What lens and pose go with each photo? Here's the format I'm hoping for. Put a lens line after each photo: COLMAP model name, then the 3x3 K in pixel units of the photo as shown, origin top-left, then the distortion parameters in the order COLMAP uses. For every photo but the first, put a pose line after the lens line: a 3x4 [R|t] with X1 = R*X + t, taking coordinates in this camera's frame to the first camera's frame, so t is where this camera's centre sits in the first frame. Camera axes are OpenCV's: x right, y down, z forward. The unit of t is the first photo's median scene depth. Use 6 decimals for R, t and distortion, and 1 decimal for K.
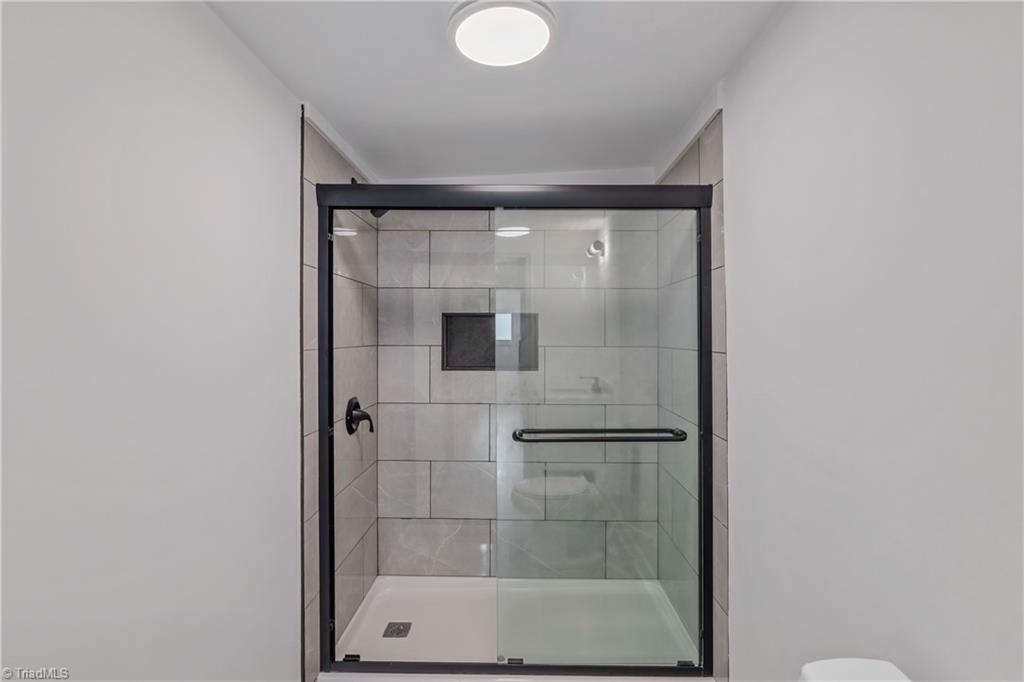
lens RADIAL K [[472.5, 0, 514.2], [0, 472.5, 331.7], [0, 0, 1]] dist [-0.001731, -0.000050]
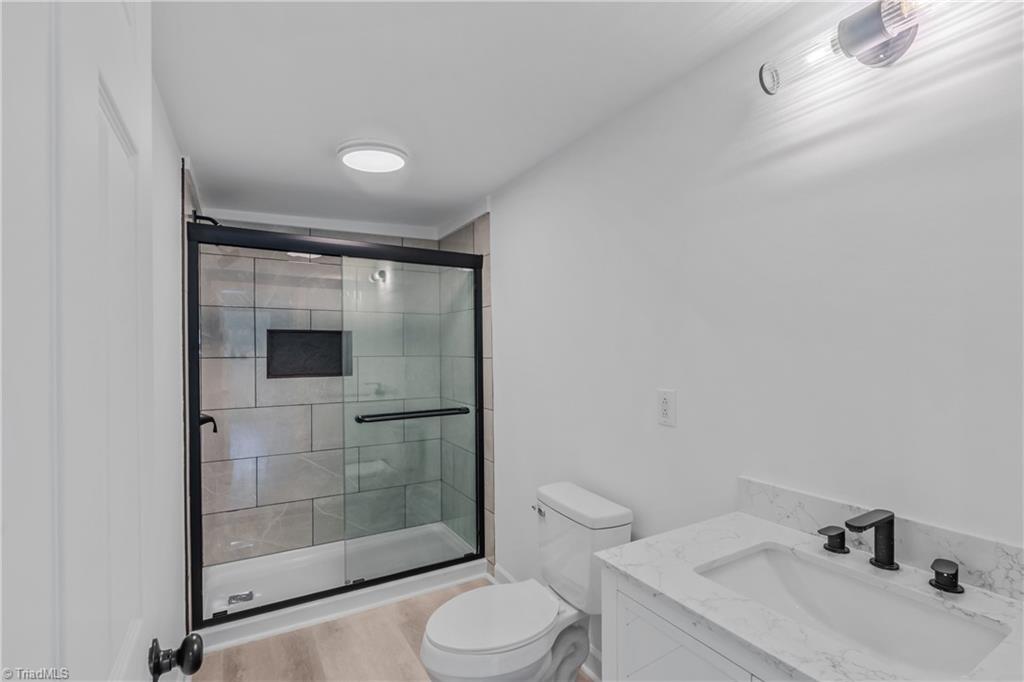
lens RADIAL K [[479.6, 0, 511.3], [0, 479.6, 324.9], [0, 0, 1]] dist [-0.001746, -0.000121]
pose [[0.858681, 0.019655, 0.512133, -0.266615], [0.000682, 0.999220, -0.039492, -0.003691], [-0.512510, 0.034260, 0.857997, -0.362799]]
